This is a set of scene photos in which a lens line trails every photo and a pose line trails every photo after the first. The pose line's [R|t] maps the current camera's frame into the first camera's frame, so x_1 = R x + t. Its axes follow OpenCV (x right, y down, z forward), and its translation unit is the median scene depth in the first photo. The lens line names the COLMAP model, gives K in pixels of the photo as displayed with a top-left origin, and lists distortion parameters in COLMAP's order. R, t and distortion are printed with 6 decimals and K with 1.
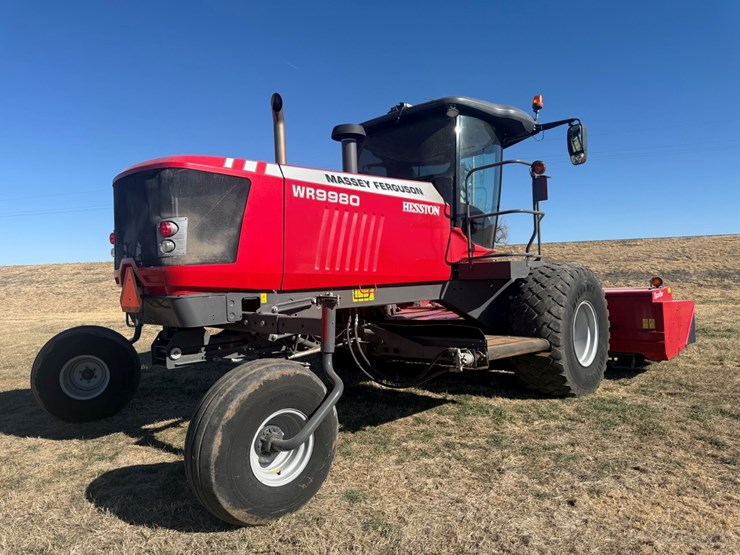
lens RADIAL K [[530.9, 0, 373.0], [0, 530.9, 280.9], [0, 0, 1]] dist [0.006340, -0.000811]
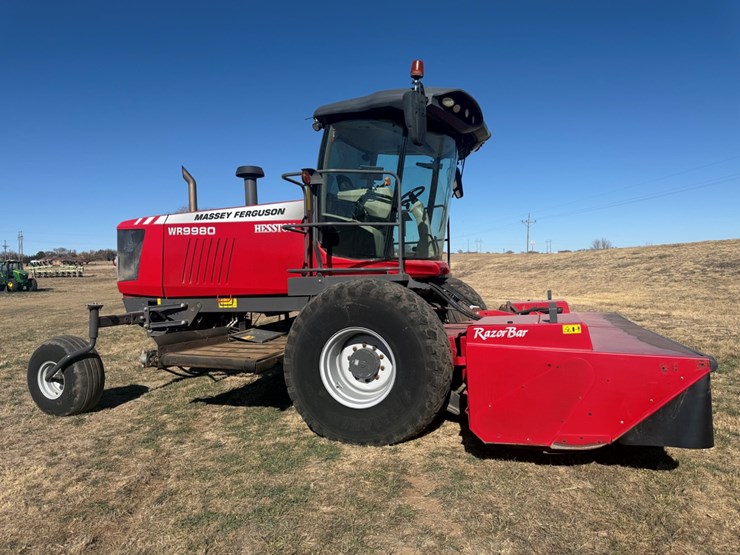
lens RADIAL K [[531.8, 0, 370.0], [0, 531.8, 277.5], [0, 0, 1]] dist [0.006686, -0.000327]
pose [[0.393935, -0.000302, -0.919138, 1.367345], [-0.011201, 0.999924, -0.005129, -0.033708], [0.919070, 0.012315, 0.393902, 0.863176]]
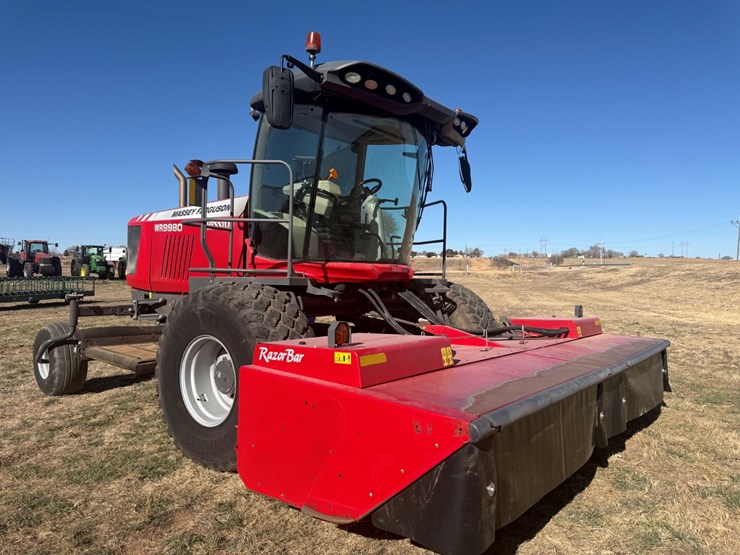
lens RADIAL K [[531.8, 0, 370.0], [0, 531.8, 277.5], [0, 0, 1]] dist [0.006686, -0.000327]
pose [[0.069336, 0.009274, -0.997550, 1.356211], [-0.050912, 0.998687, 0.005746, -0.060110], [0.996293, 0.050388, 0.069717, 1.419362]]
